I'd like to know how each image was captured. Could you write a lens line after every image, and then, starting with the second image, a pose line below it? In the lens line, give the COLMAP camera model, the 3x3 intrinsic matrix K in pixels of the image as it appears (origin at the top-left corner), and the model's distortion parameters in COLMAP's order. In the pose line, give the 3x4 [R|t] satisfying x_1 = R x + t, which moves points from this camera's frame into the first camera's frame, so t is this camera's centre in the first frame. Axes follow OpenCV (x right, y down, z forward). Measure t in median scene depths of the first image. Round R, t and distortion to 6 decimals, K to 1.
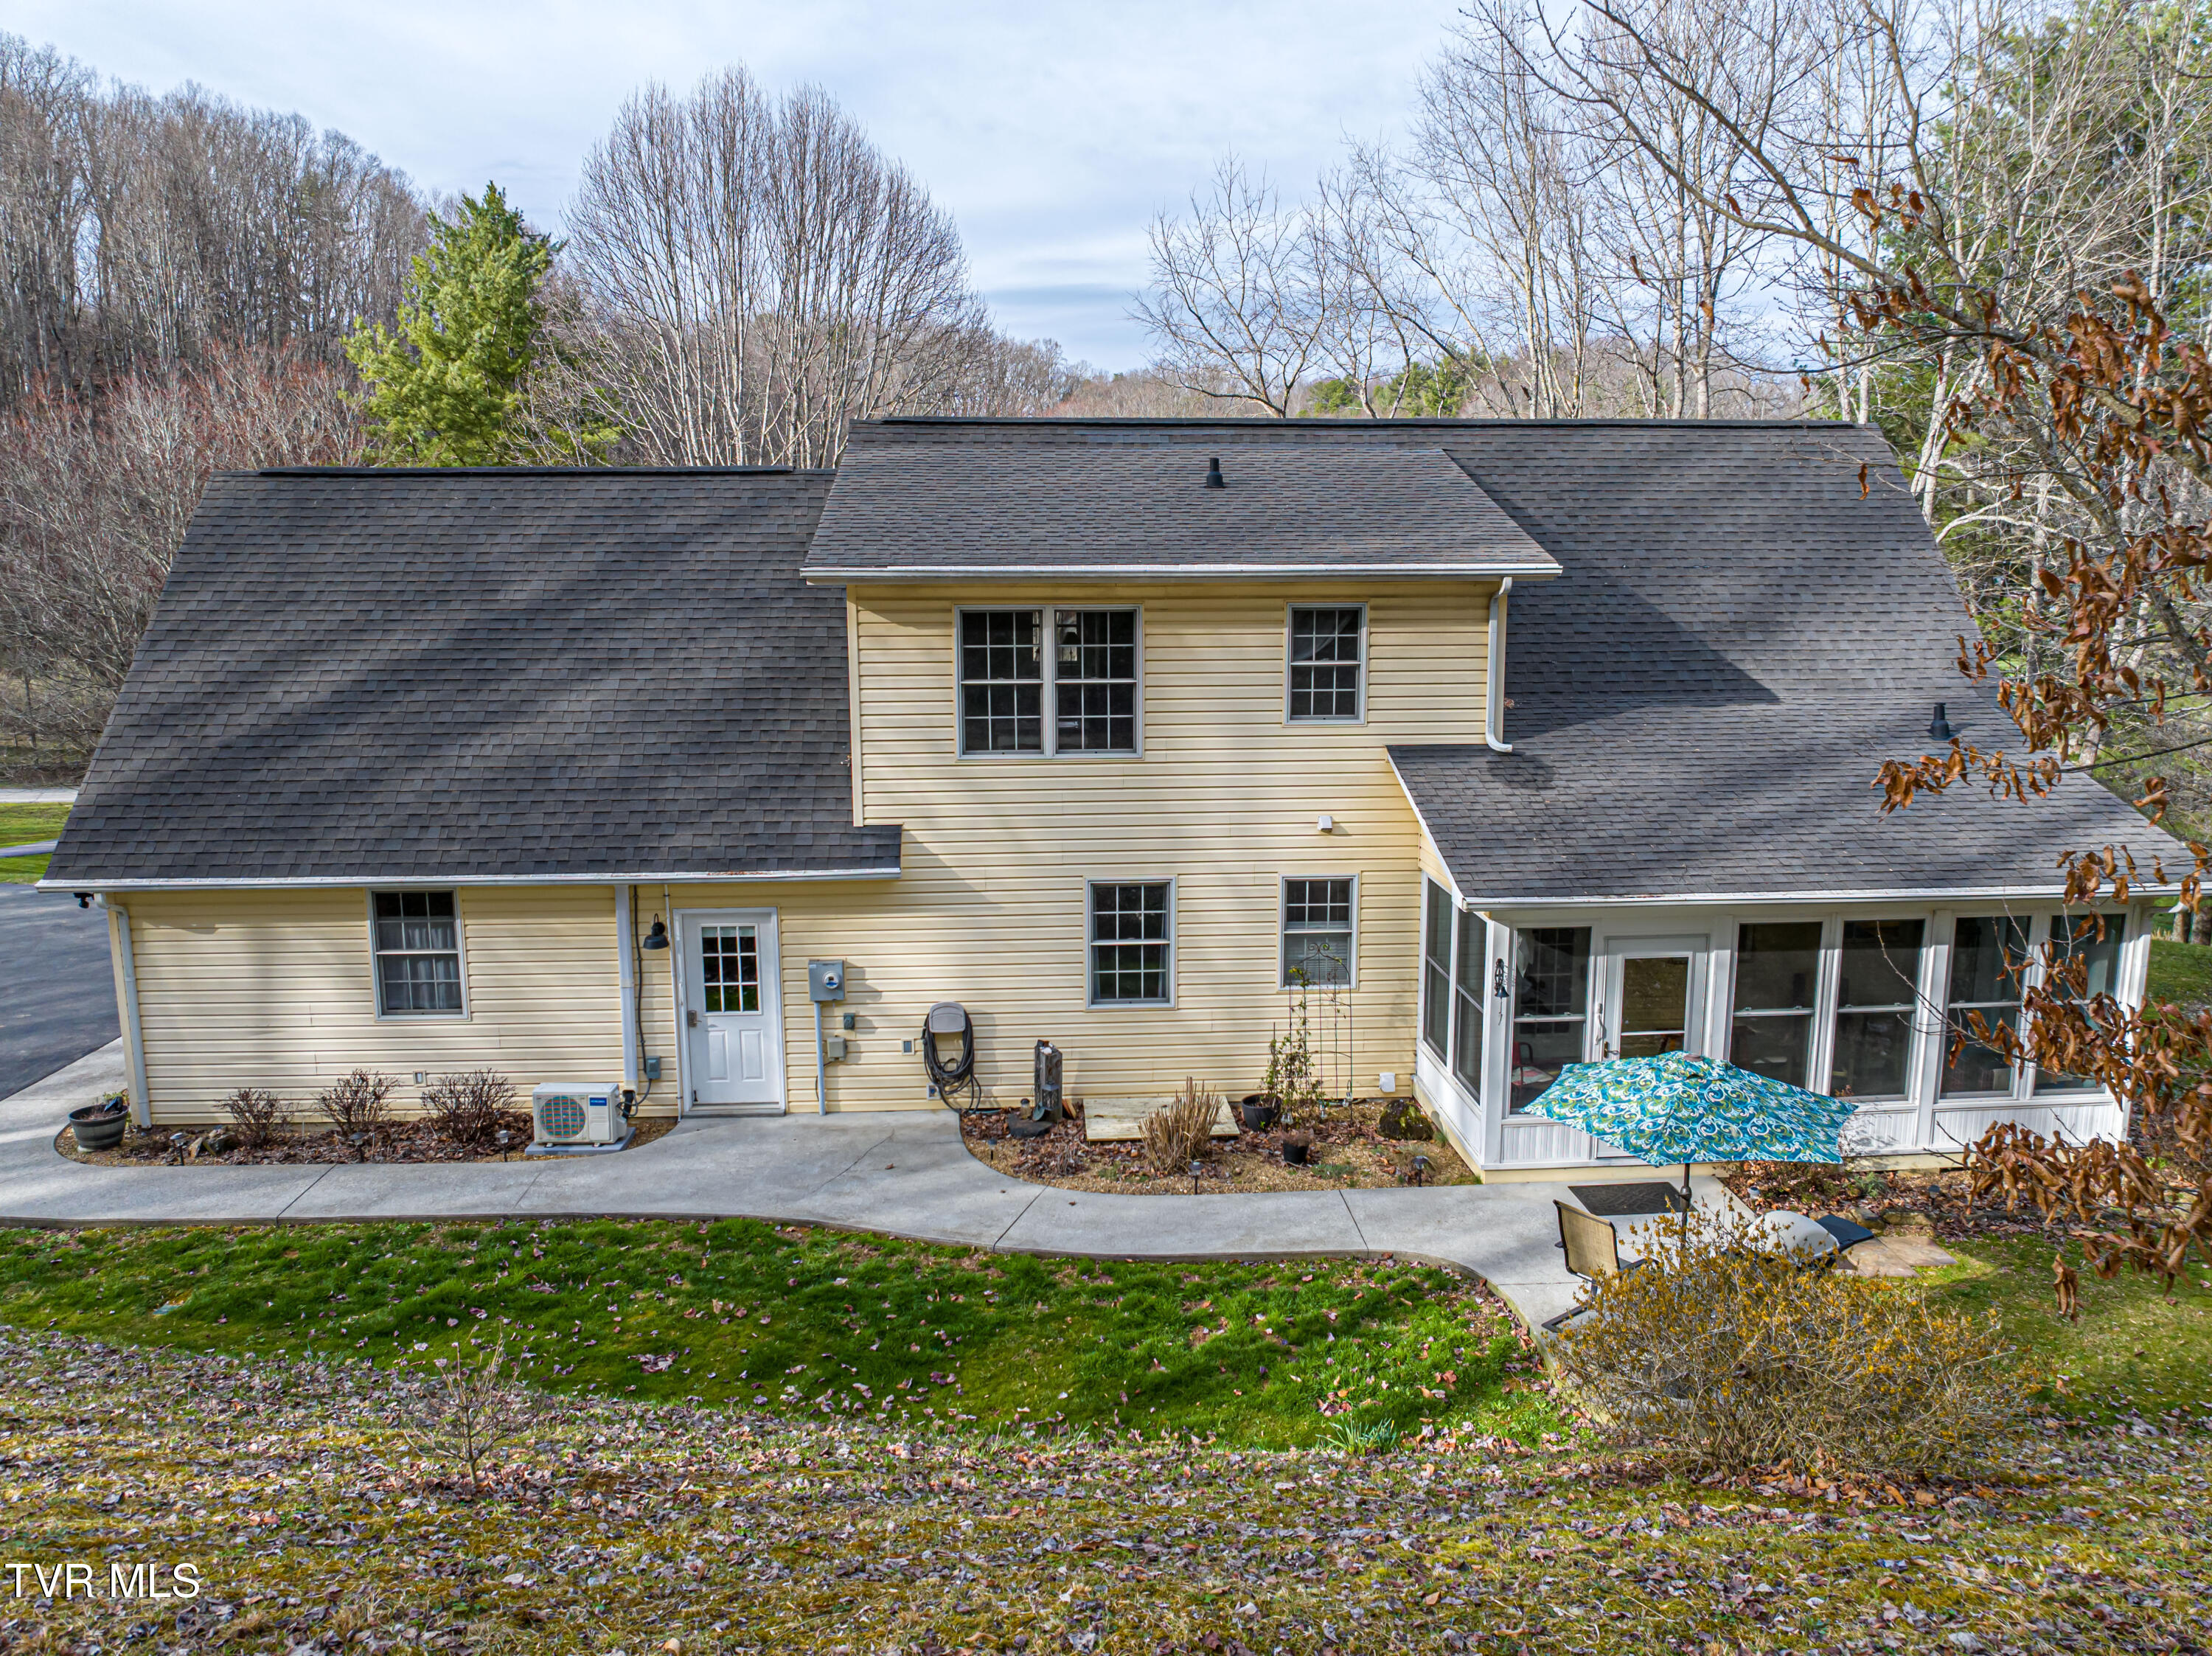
lens RADIAL K [[1560.4, 0, 1118.0], [0, 1560.4, 813.8], [0, 0, 1]] dist [-0.047041, 0.014767]
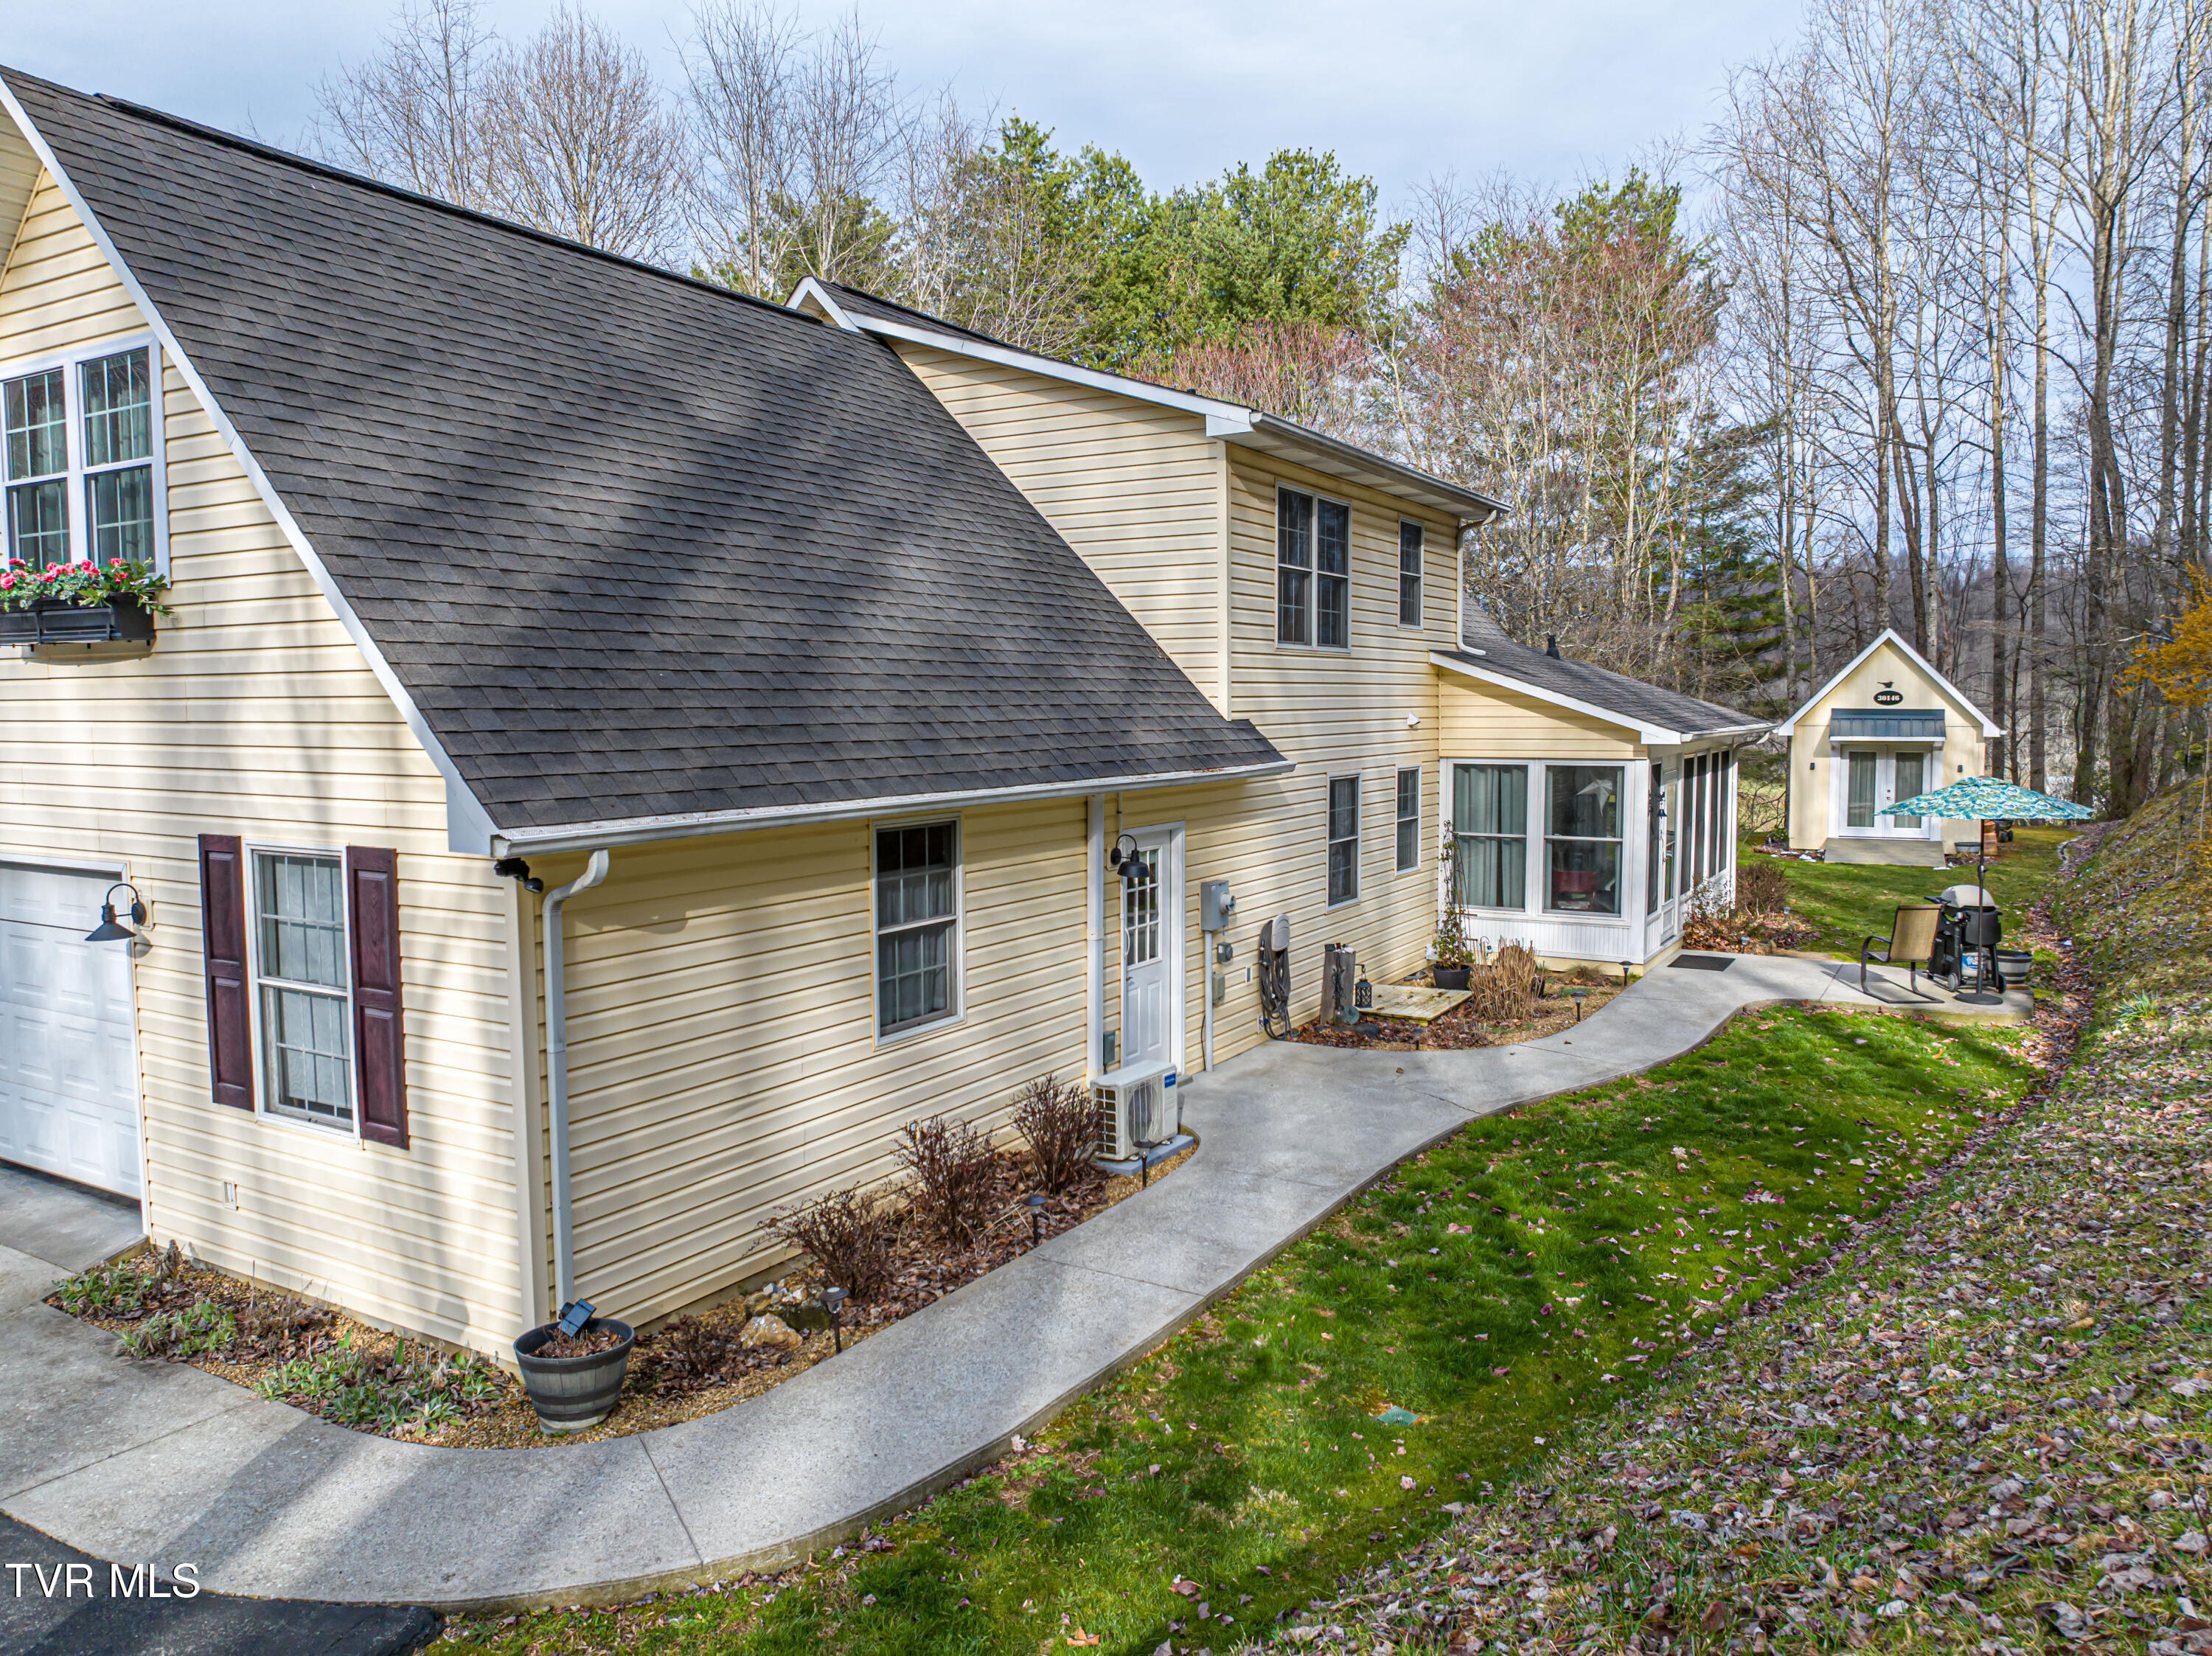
lens RADIAL K [[1560.4, 0, 1114.3], [0, 1560.4, 820.3], [0, 0, 1]] dist [-0.047041, 0.014767]
pose [[0.559013, -0.064219, 0.826668, -0.940393], [0.143263, 0.989482, -0.020011, 0.072502], [-0.816689, 0.129617, 0.562334, 0.579448]]
